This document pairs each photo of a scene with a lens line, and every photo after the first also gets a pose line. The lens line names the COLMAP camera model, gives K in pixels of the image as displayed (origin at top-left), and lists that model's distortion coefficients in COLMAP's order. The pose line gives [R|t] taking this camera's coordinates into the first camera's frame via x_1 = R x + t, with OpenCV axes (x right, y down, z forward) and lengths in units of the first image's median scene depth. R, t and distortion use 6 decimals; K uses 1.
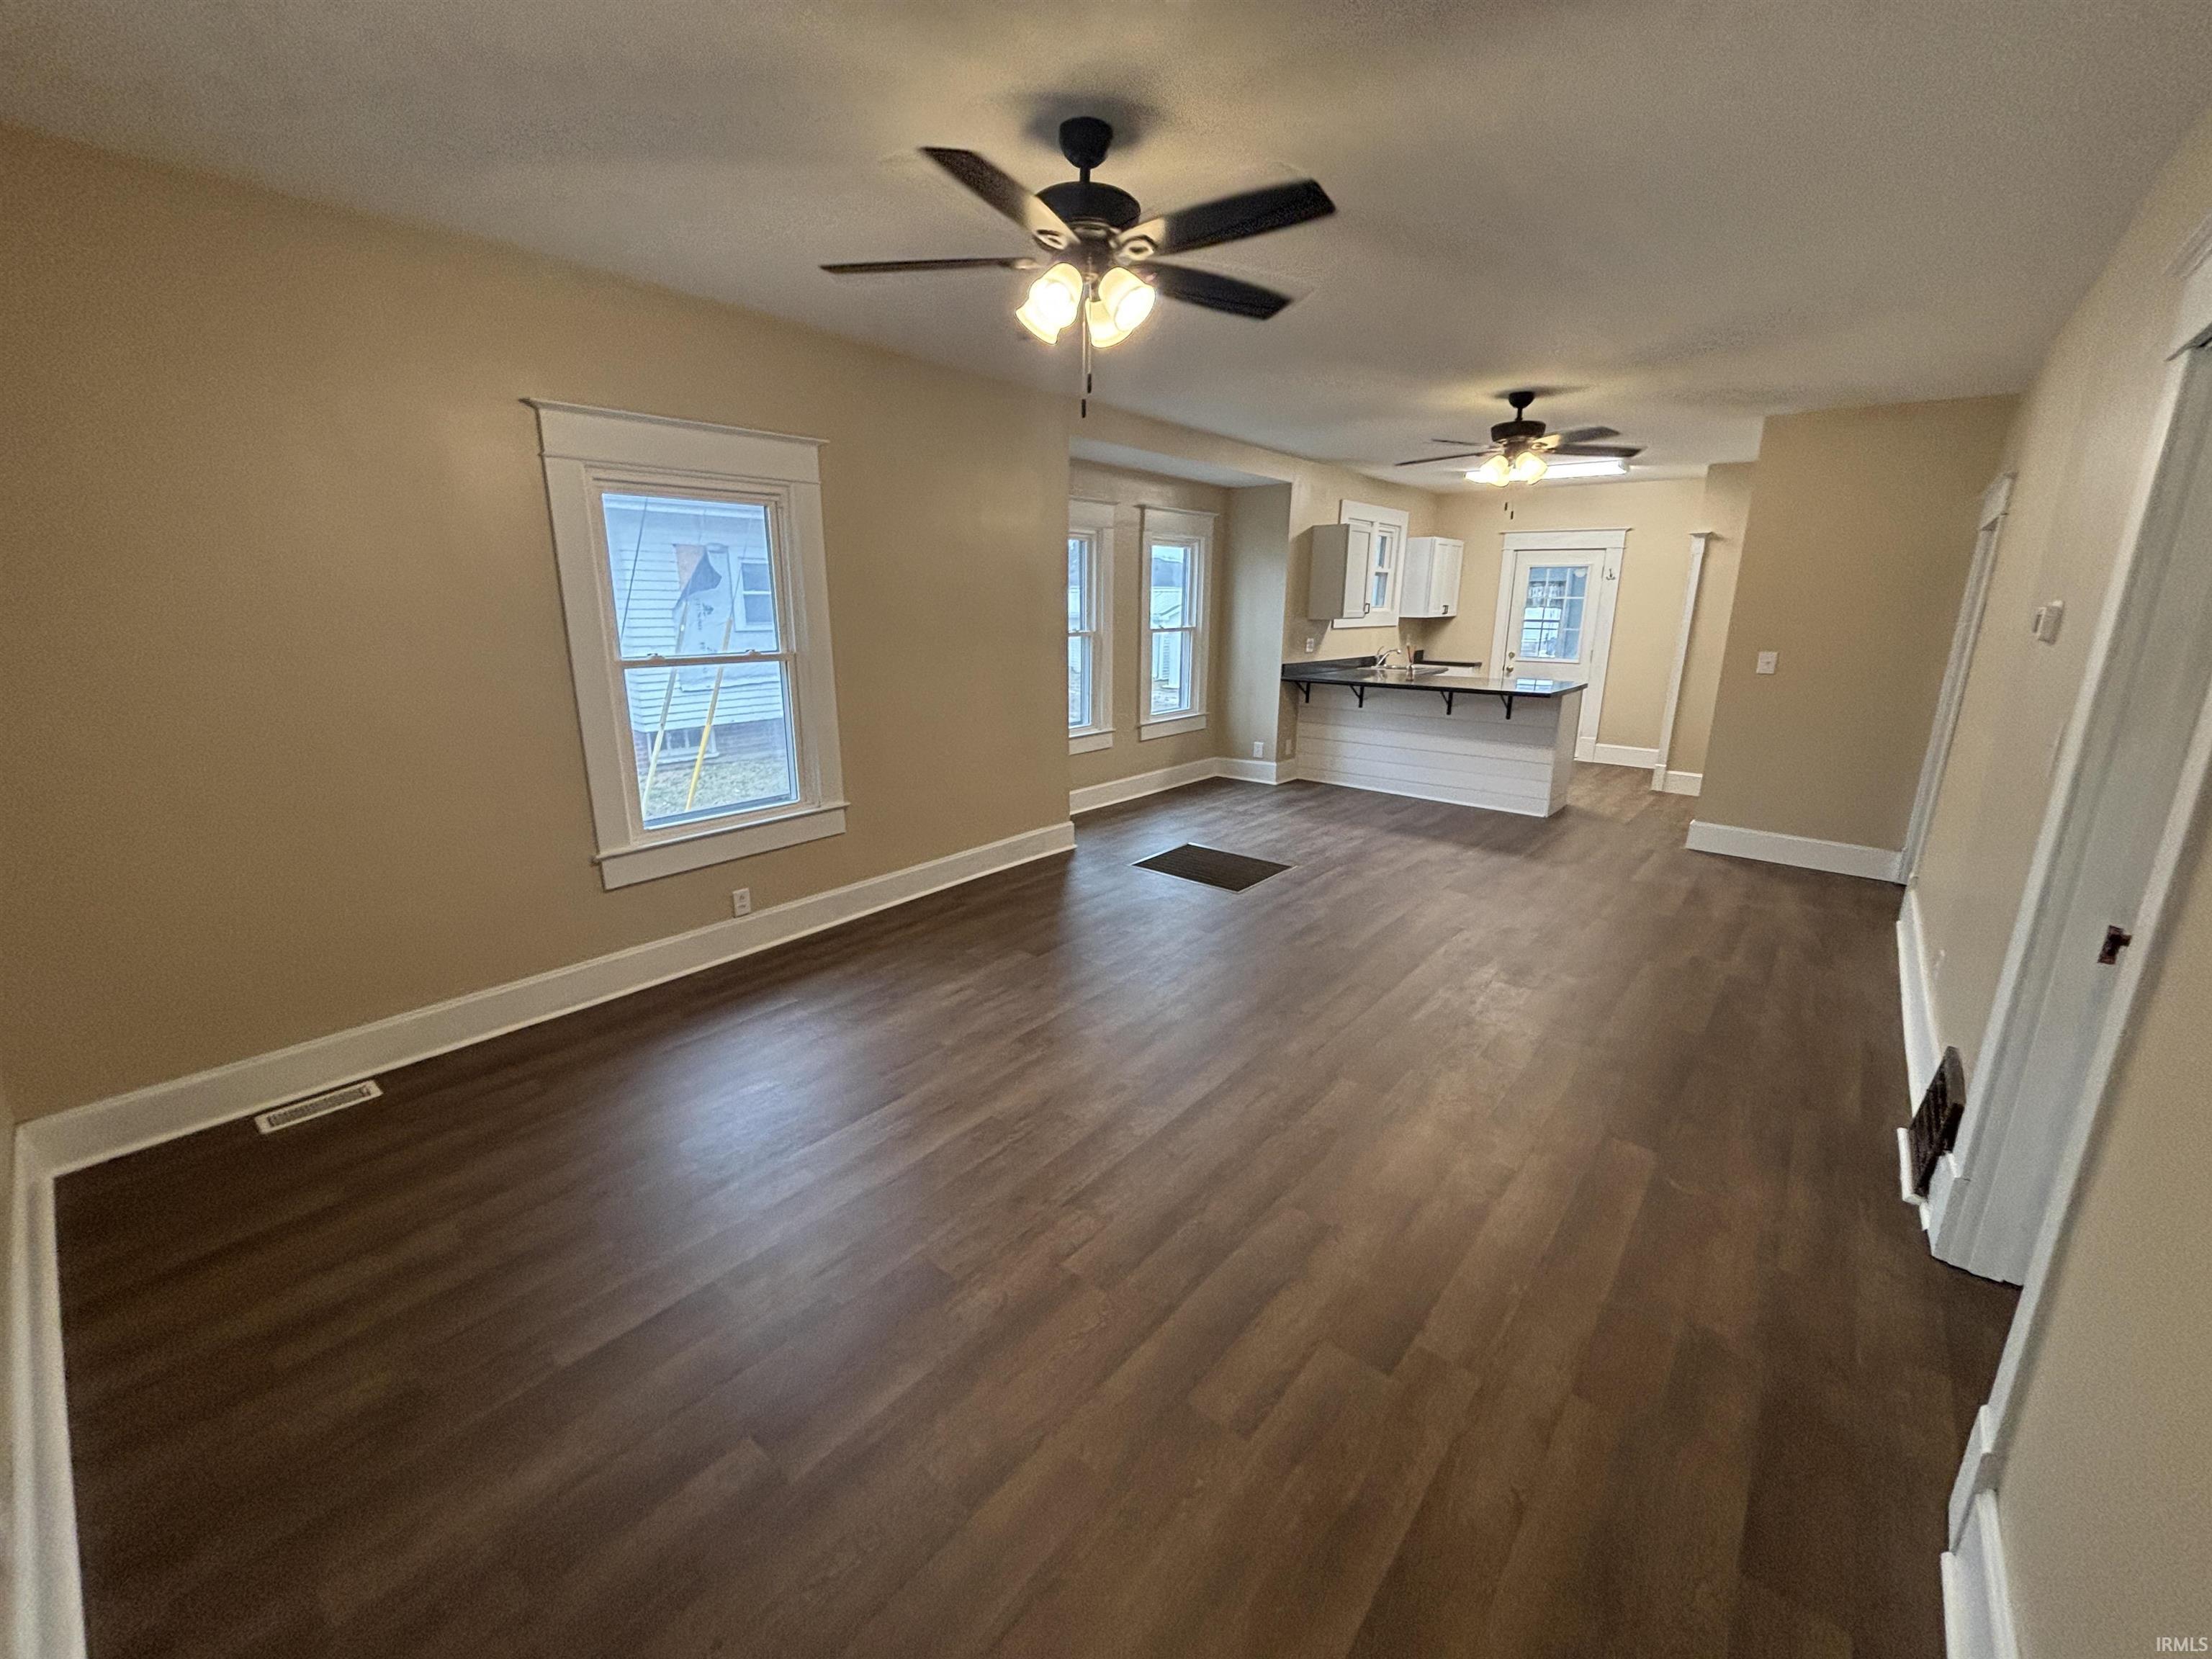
lens RADIAL K [[895.8, 0, 1099.3], [0, 895.8, 824.9], [0, 0, 1]] dist [-0.002529, -0.000171]
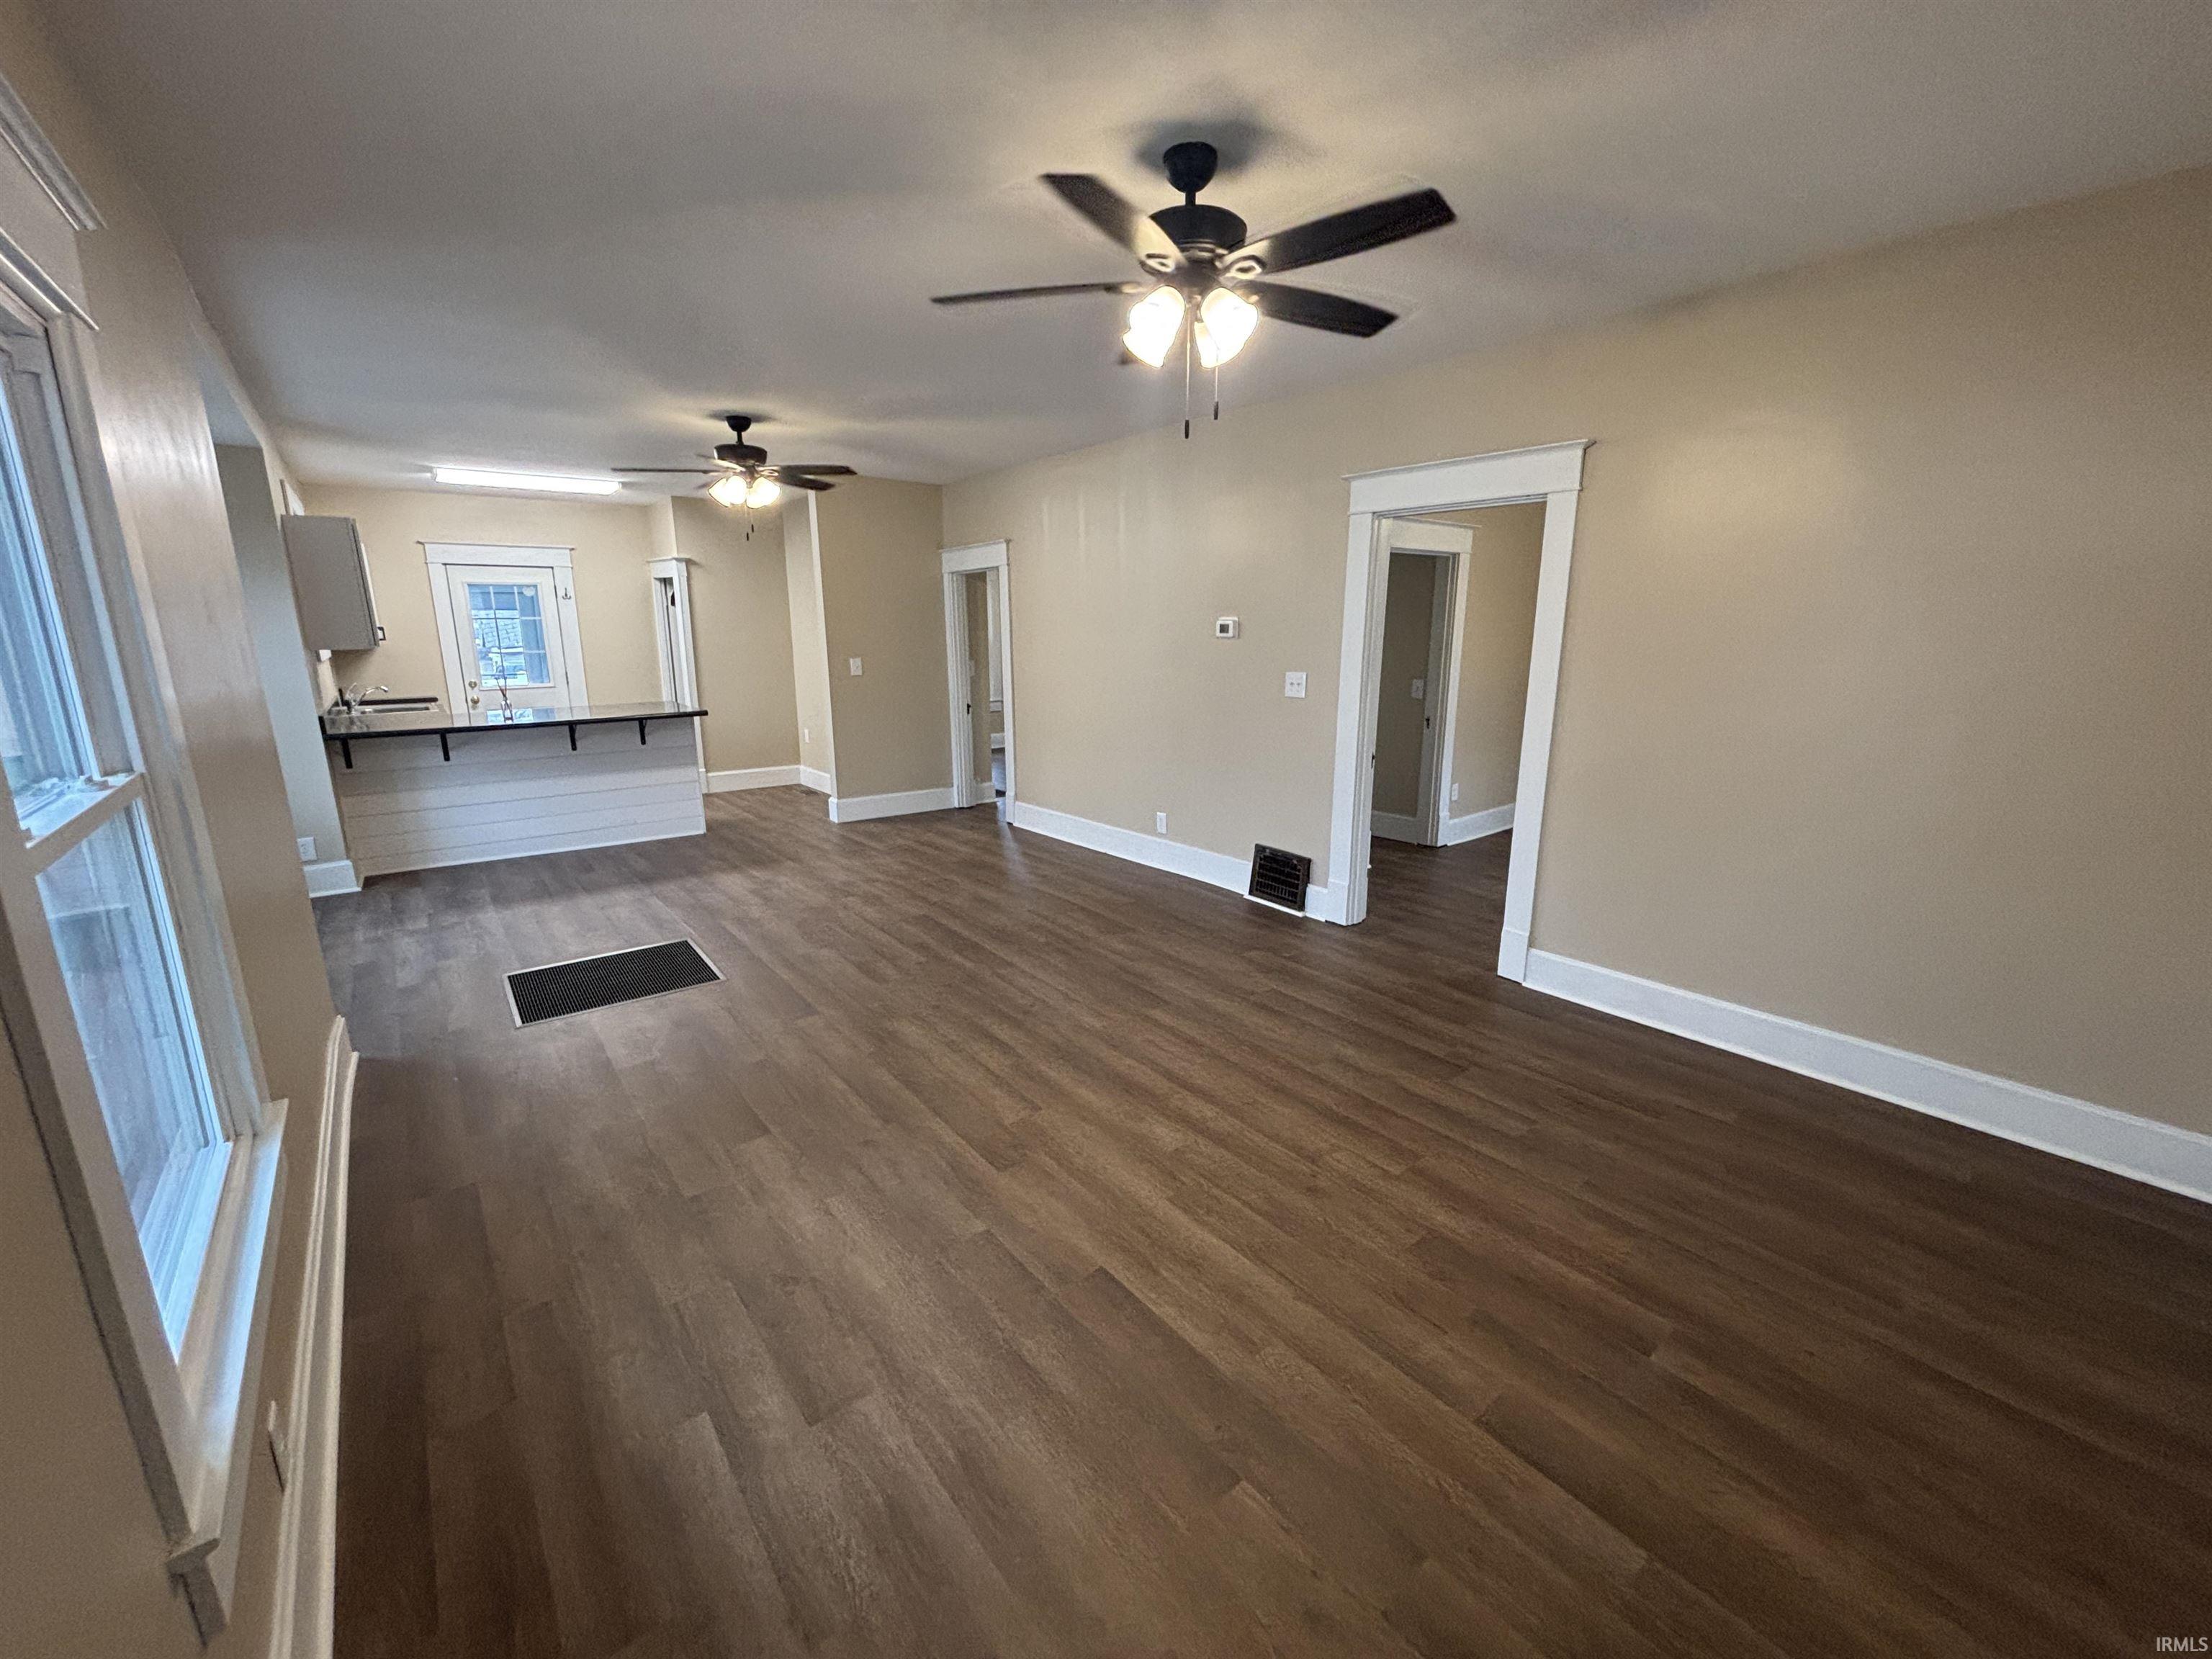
lens RADIAL K [[895.8, 0, 1099.3], [0, 895.8, 824.9], [0, 0, 1]] dist [-0.002529, -0.000171]
pose [[0.204414, -0.225069, 0.952659, -0.475237], [0.245307, 0.953933, 0.172734, -0.104636], [-0.947650, 0.198384, 0.250208, 0.405675]]
